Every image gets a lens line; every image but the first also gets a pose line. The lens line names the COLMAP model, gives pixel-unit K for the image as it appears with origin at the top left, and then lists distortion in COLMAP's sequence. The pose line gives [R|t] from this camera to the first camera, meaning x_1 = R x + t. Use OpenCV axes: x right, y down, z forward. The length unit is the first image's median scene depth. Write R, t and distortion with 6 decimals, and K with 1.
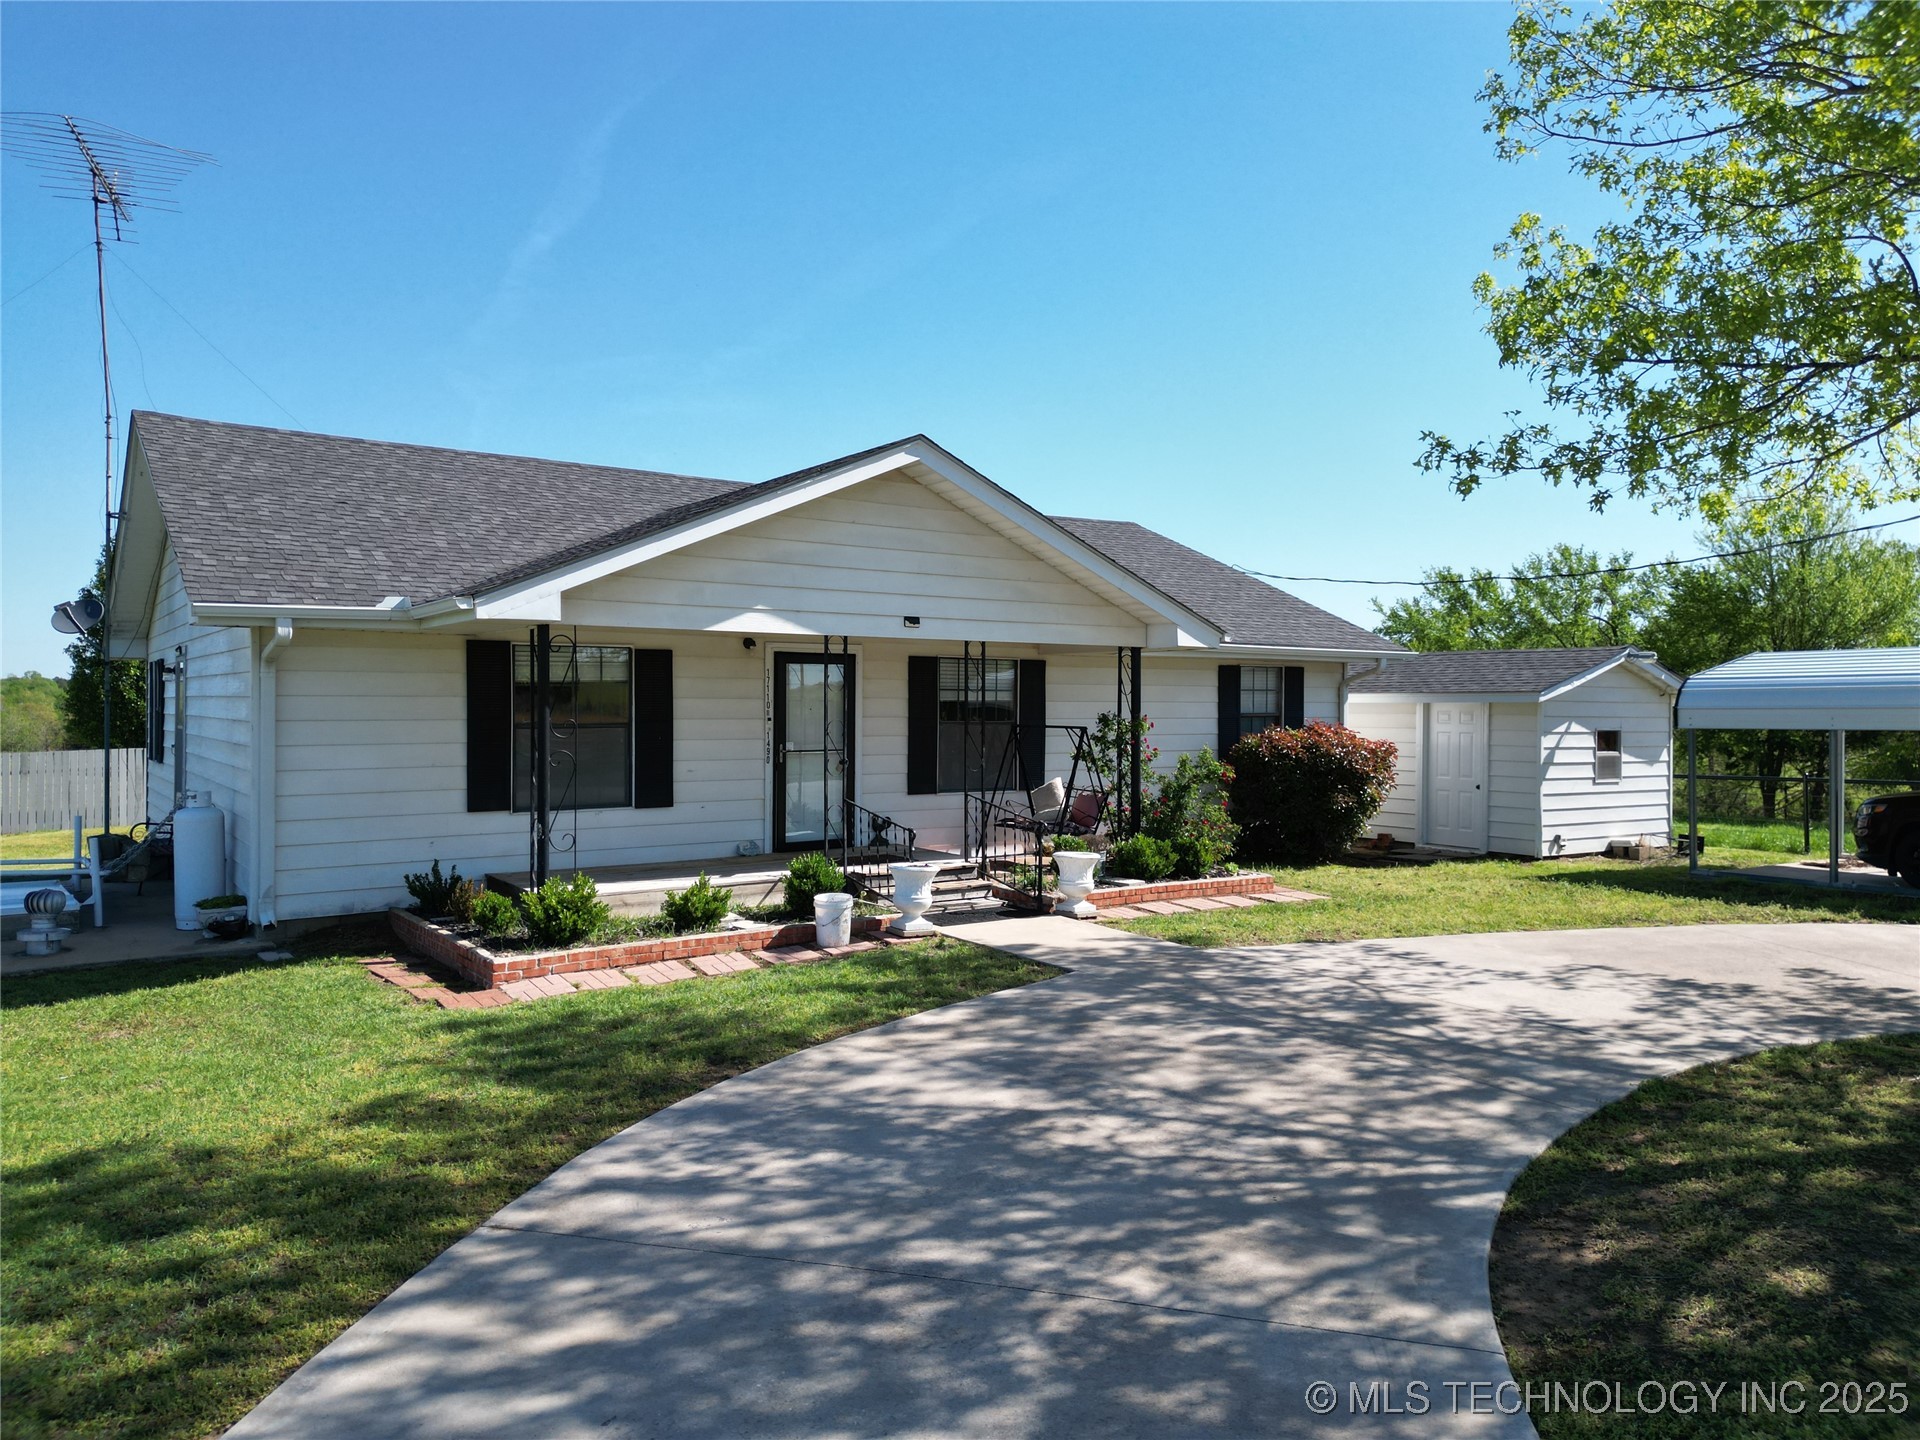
lens RADIAL K [[1345.5, 0, 965.2], [0, 1345.5, 718.3], [0, 0, 1]] dist [0.037506, -0.004980]
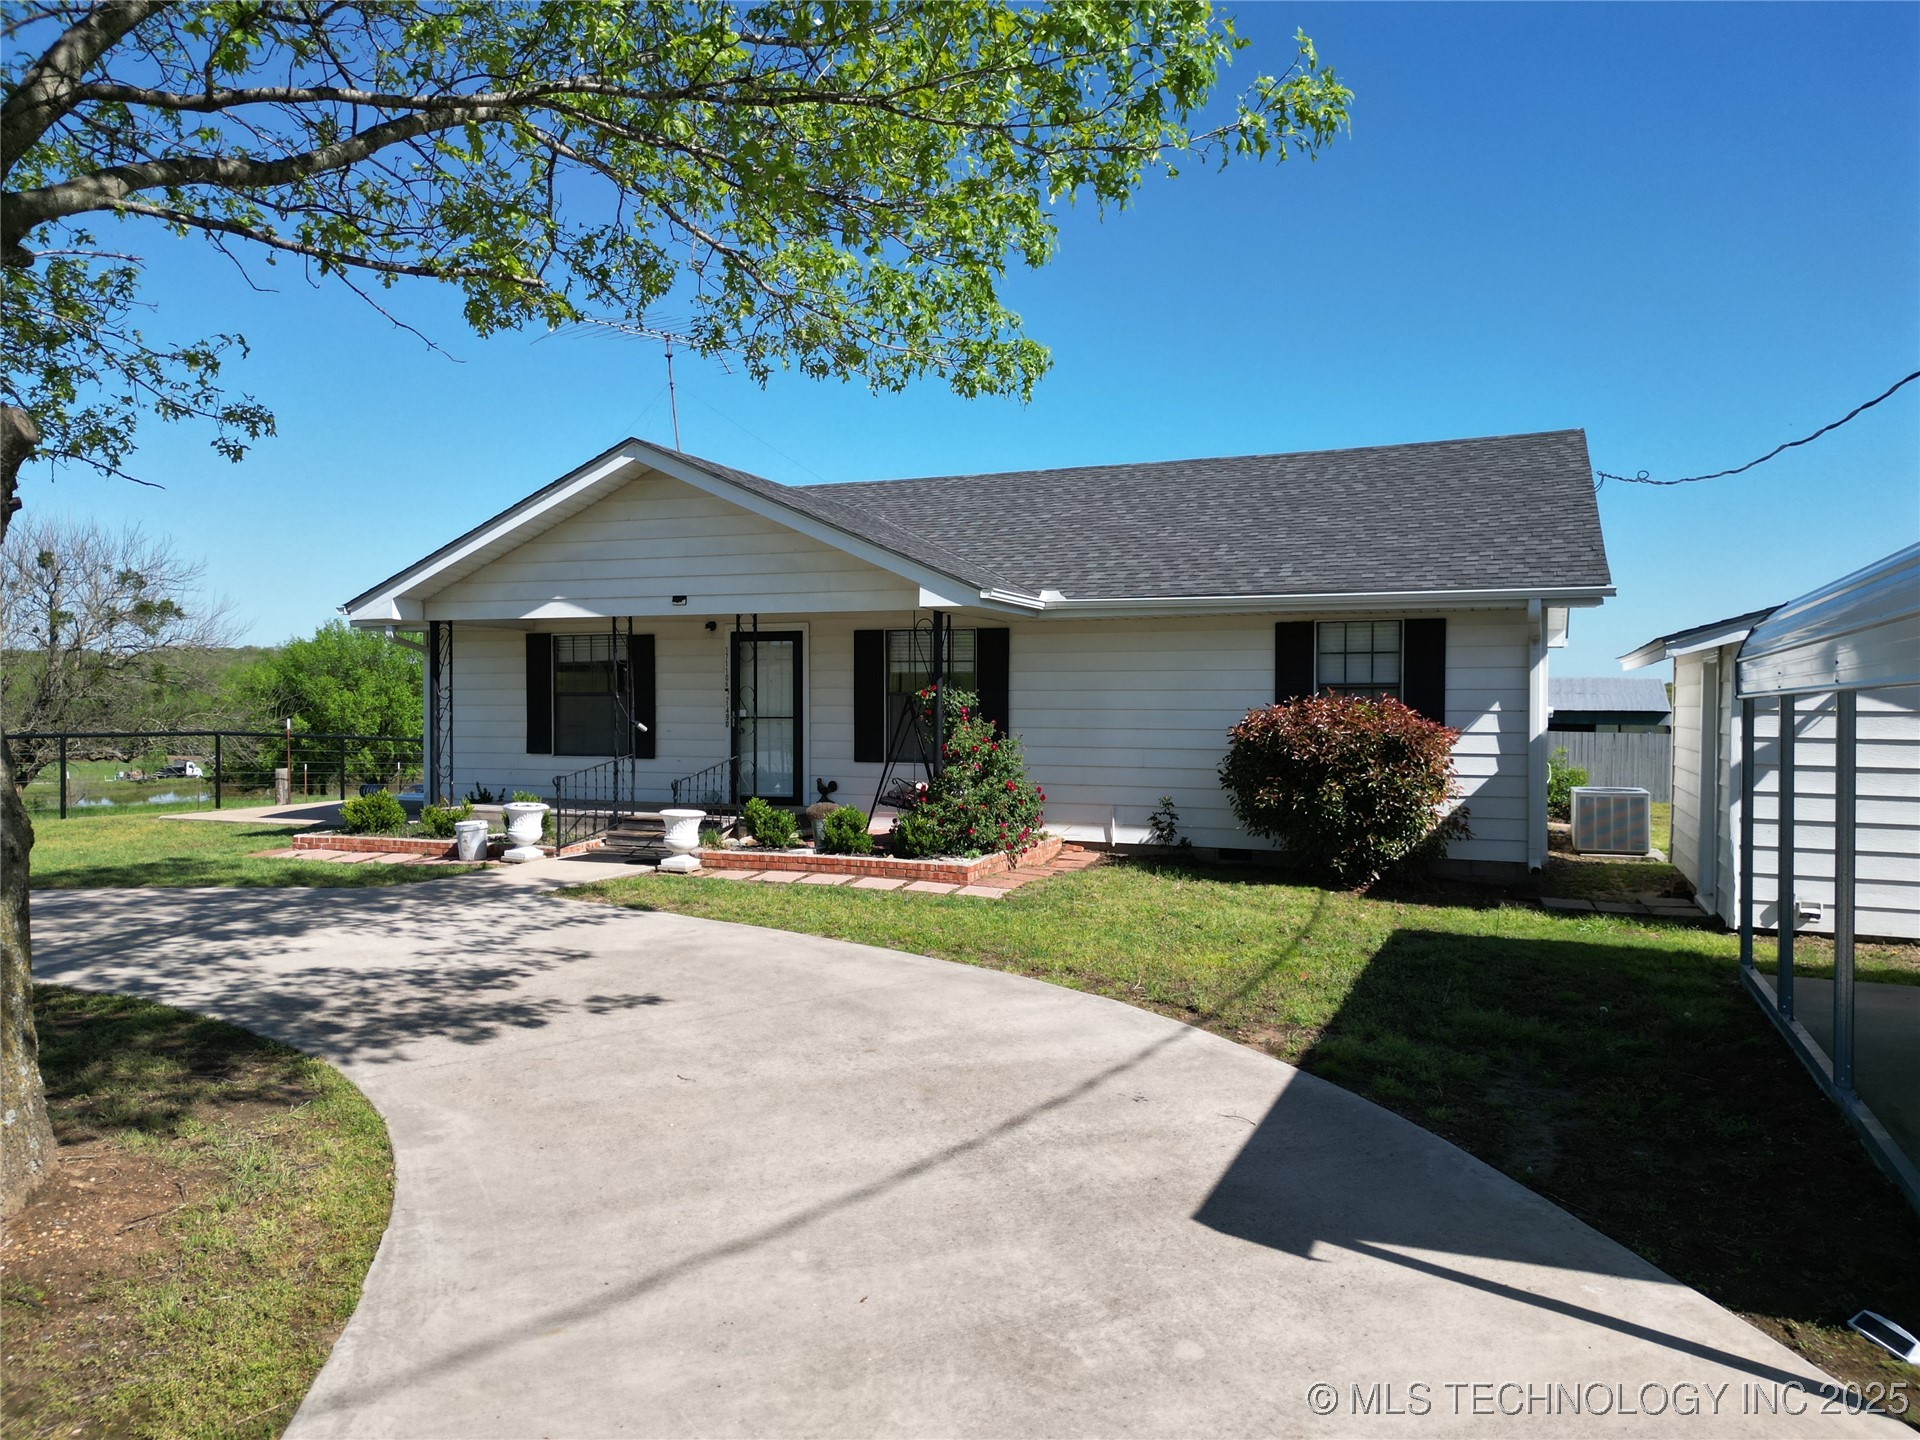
lens RADIAL K [[1345.5, 0, 965.2], [0, 1345.5, 716.7], [0, 0, 1]] dist [0.037506, -0.004980]
pose [[0.547486, 0.008799, -0.836769, 0.996279], [-0.011118, 0.999933, 0.003241, 0.018927], [0.836741, 0.007529, 0.547547, 0.556560]]
